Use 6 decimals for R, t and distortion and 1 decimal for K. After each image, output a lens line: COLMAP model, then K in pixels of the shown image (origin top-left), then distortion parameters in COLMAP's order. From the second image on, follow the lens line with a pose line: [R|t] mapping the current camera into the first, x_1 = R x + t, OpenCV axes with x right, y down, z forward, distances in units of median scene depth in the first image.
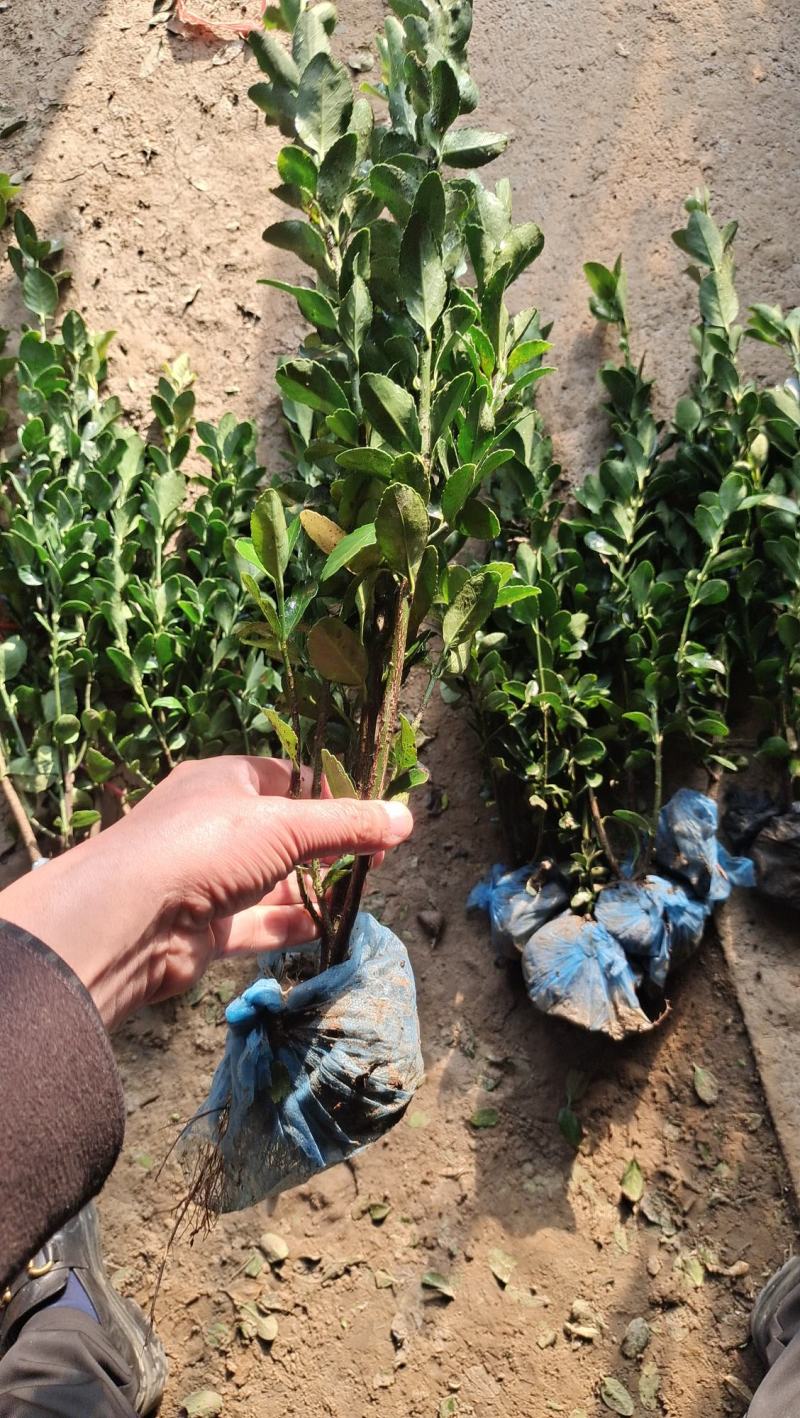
lens RADIAL K [[1024.2, 0, 400.4], [0, 1024.2, 717.4], [0, 0, 1]] dist [0.048234, -0.063925]
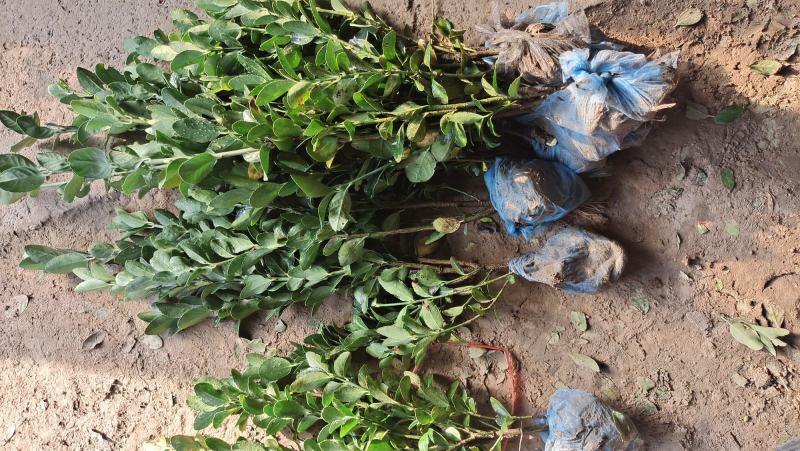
lens RADIAL K [[577.8, 0, 400.0], [0, 577.8, 225.5], [0, 0, 1]] dist [0.048234, -0.063925]
pose [[-0.040914, -0.995023, 0.090860, -0.027564], [0.998574, -0.037600, 0.037886, -0.058988], [-0.034281, 0.092281, 0.995143, 0.276442]]
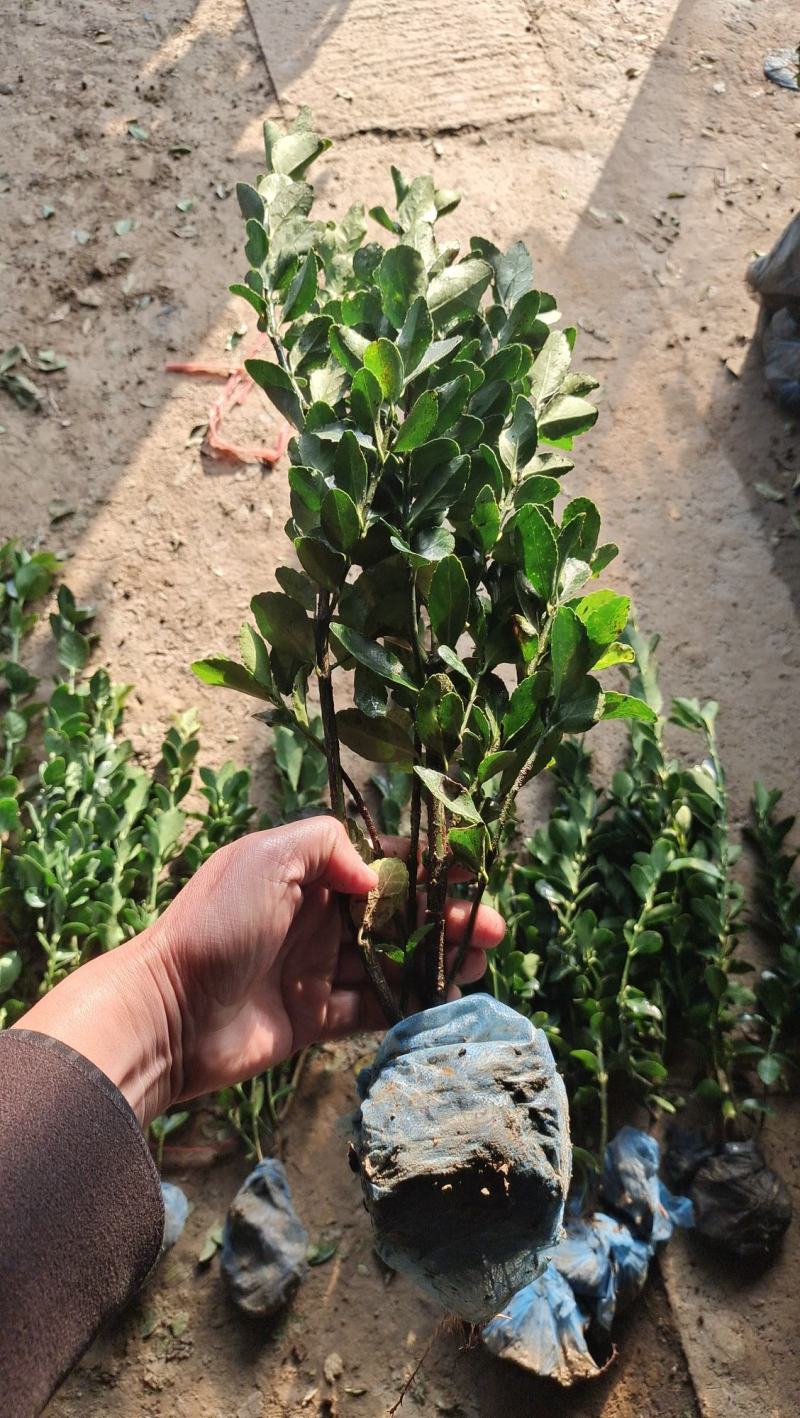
lens RADIAL K [[1025.5, 0, 398.8], [0, 1025.5, 736.9], [0, 0, 1]] dist [0.070748, -0.124382]
pose [[0.997679, 0.052182, 0.043752, -0.030288], [-0.039101, 0.965001, -0.259314, -0.032398], [-0.055752, 0.257001, 0.964802, -0.131954]]
